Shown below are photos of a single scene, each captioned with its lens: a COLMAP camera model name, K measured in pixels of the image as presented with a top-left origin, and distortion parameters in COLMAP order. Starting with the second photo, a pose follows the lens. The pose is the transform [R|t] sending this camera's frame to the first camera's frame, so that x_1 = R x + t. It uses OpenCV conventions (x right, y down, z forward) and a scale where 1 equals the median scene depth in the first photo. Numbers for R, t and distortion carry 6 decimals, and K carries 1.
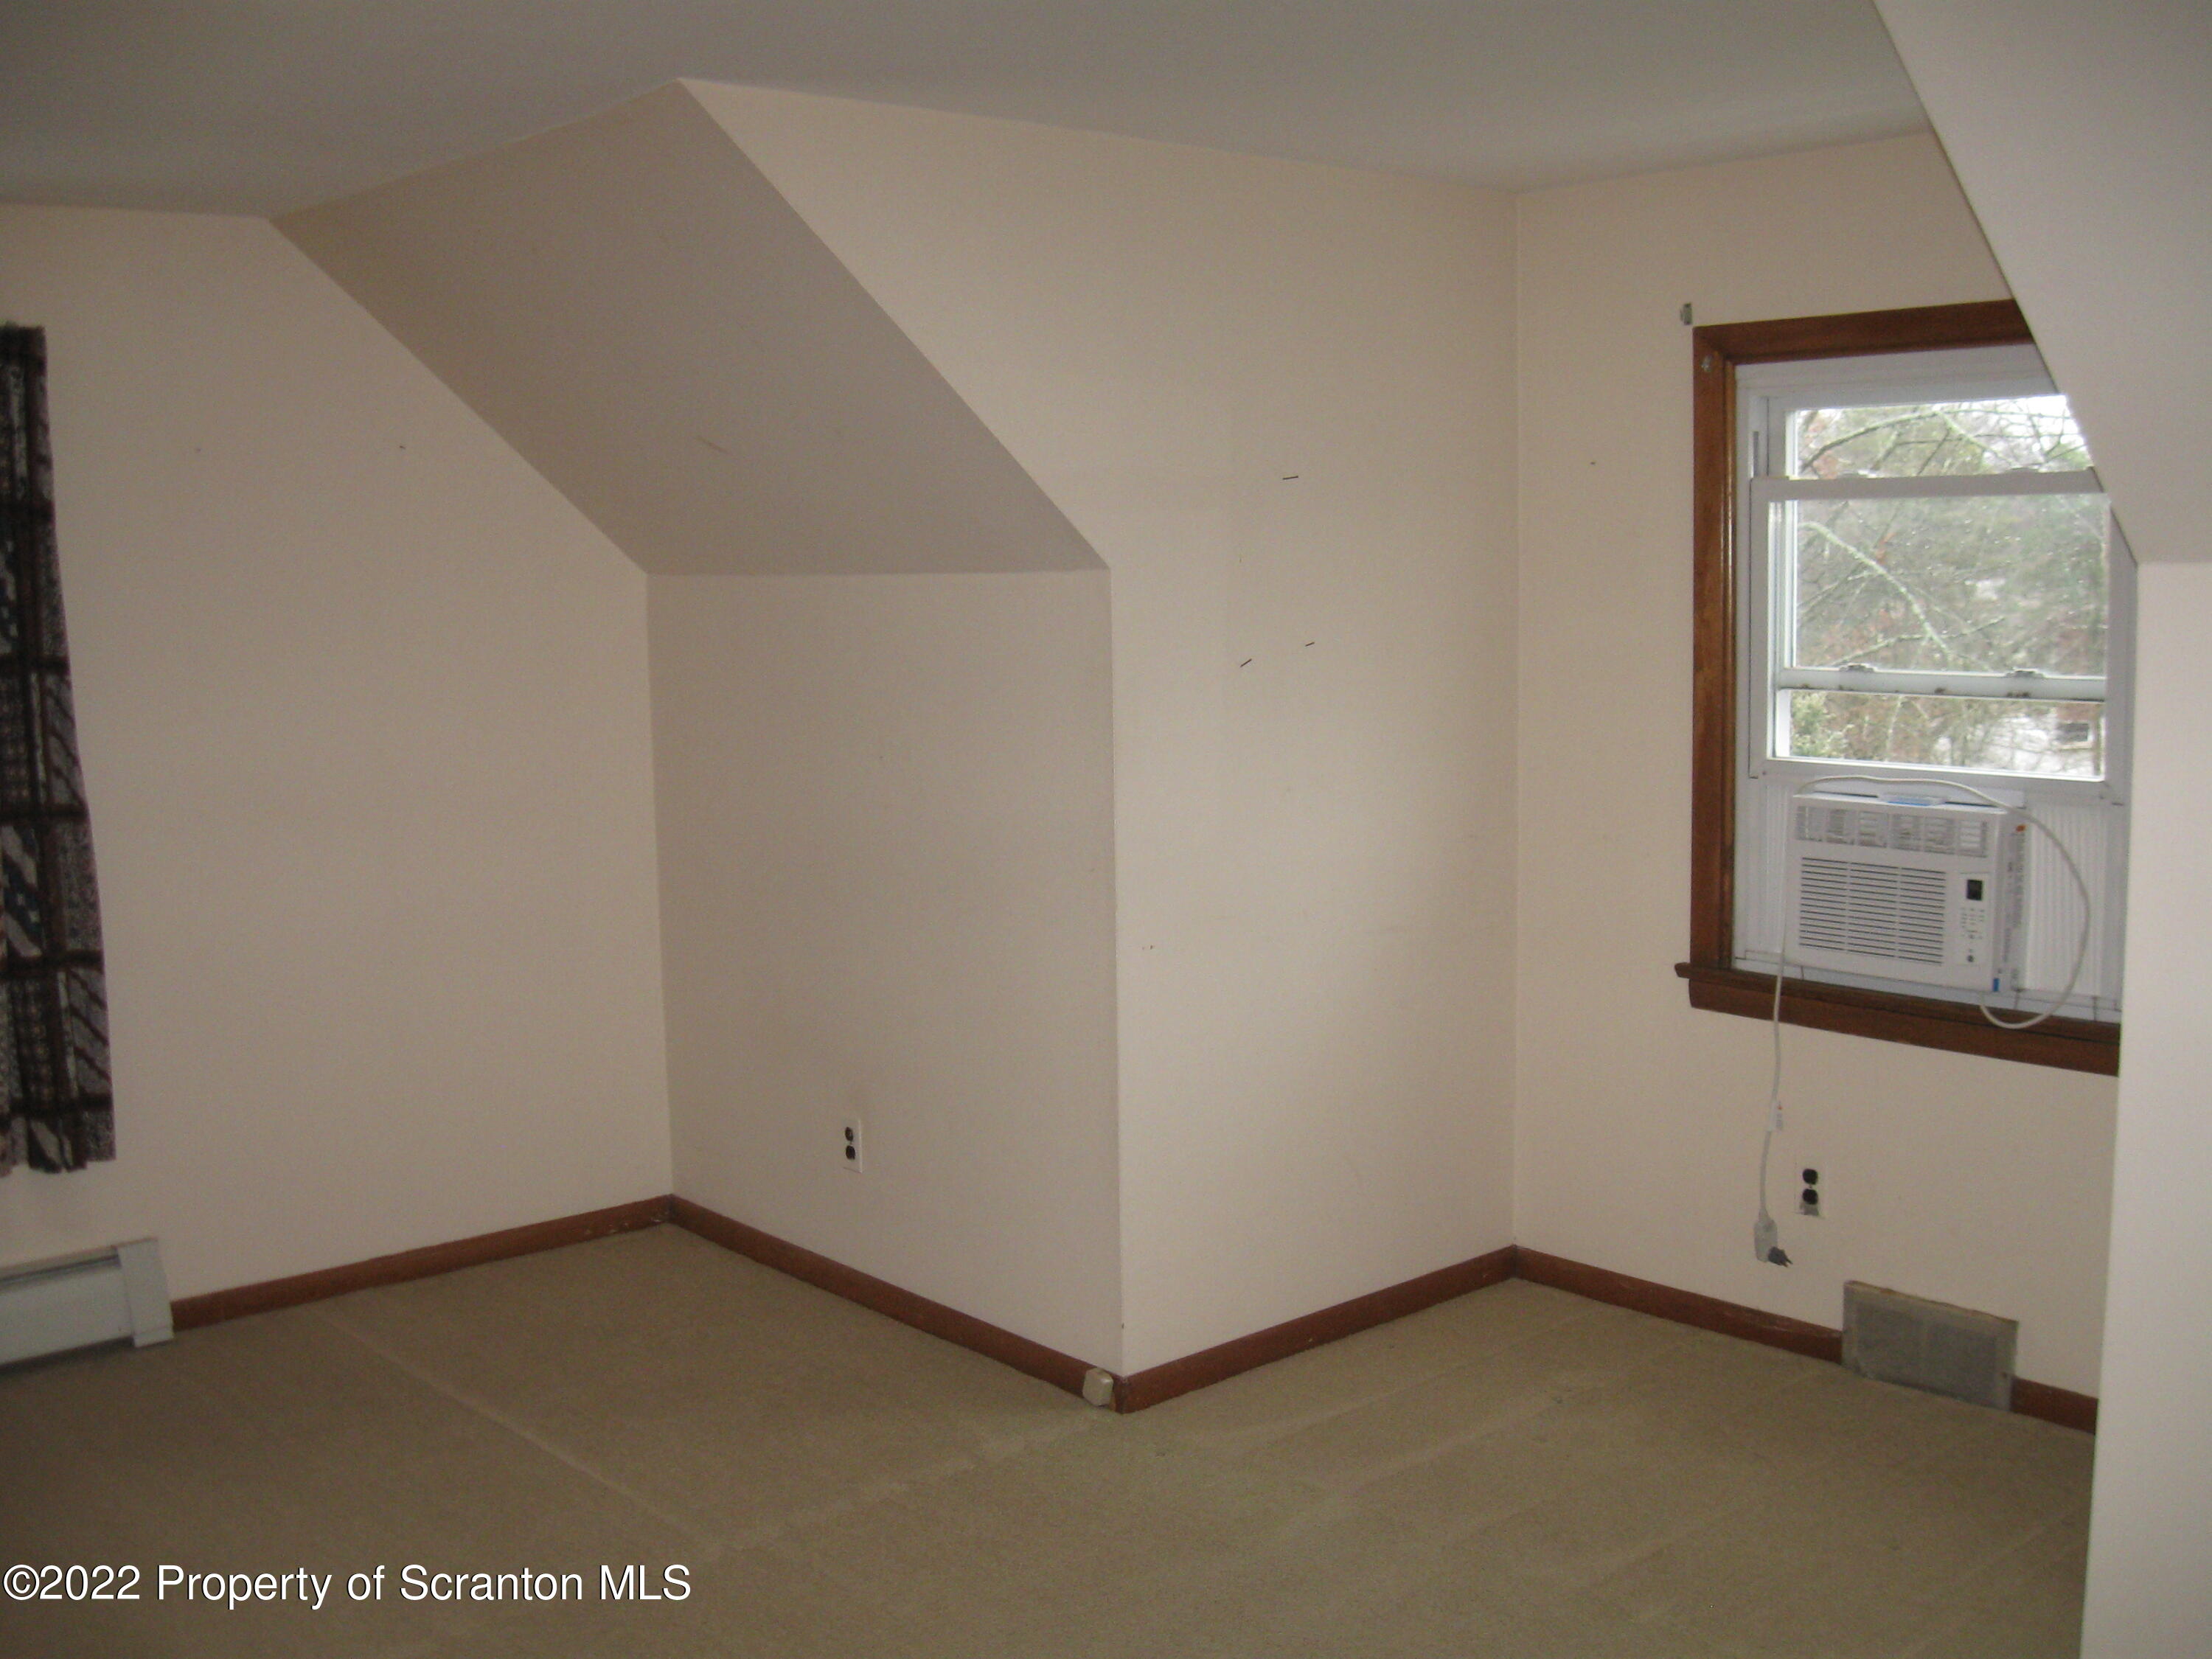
lens RADIAL K [[2246.2, 0, 1106.0], [0, 2246.2, 829.5], [0, 0, 1]] dist [-0.127750, 0.022721]
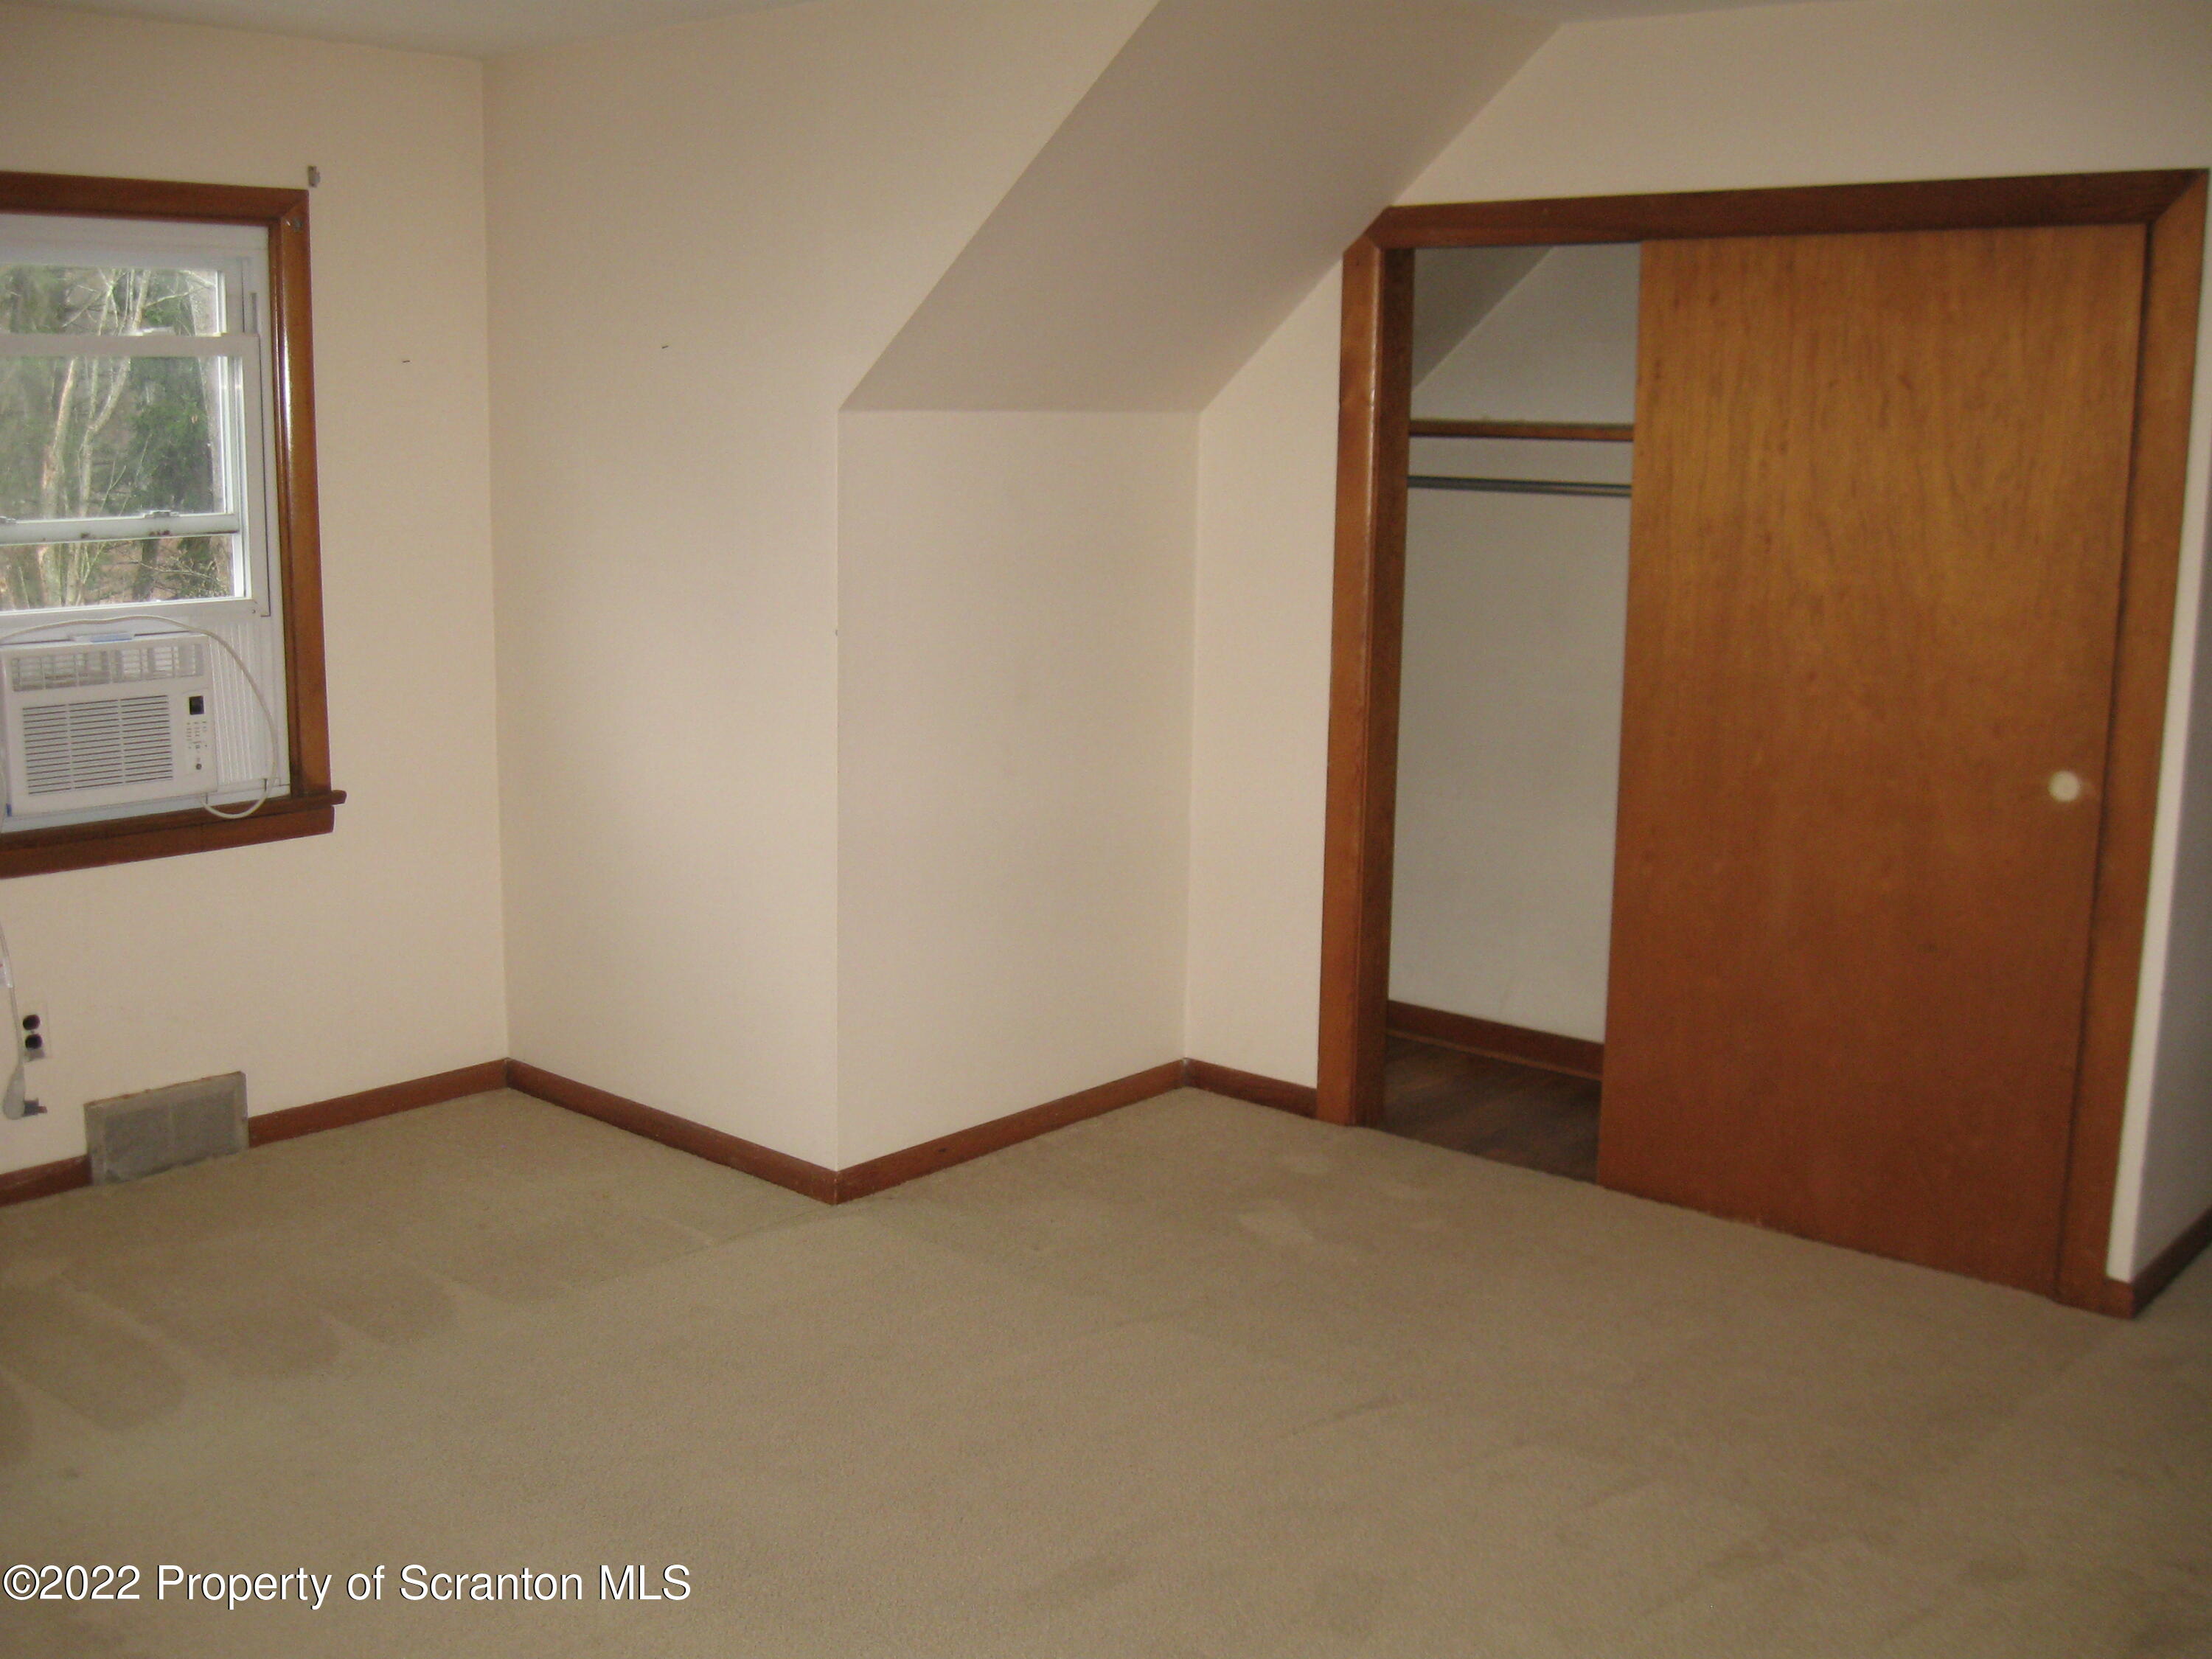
lens RADIAL K [[2246.2, 0, 1106.0], [0, 2246.2, 829.5], [0, 0, 1]] dist [-0.127750, 0.022721]
pose [[-0.121372, -0.165250, 0.978755, -0.747814], [0.106018, 0.978246, 0.178311, -0.059605], [-0.986929, 0.125408, -0.101212, 0.633540]]
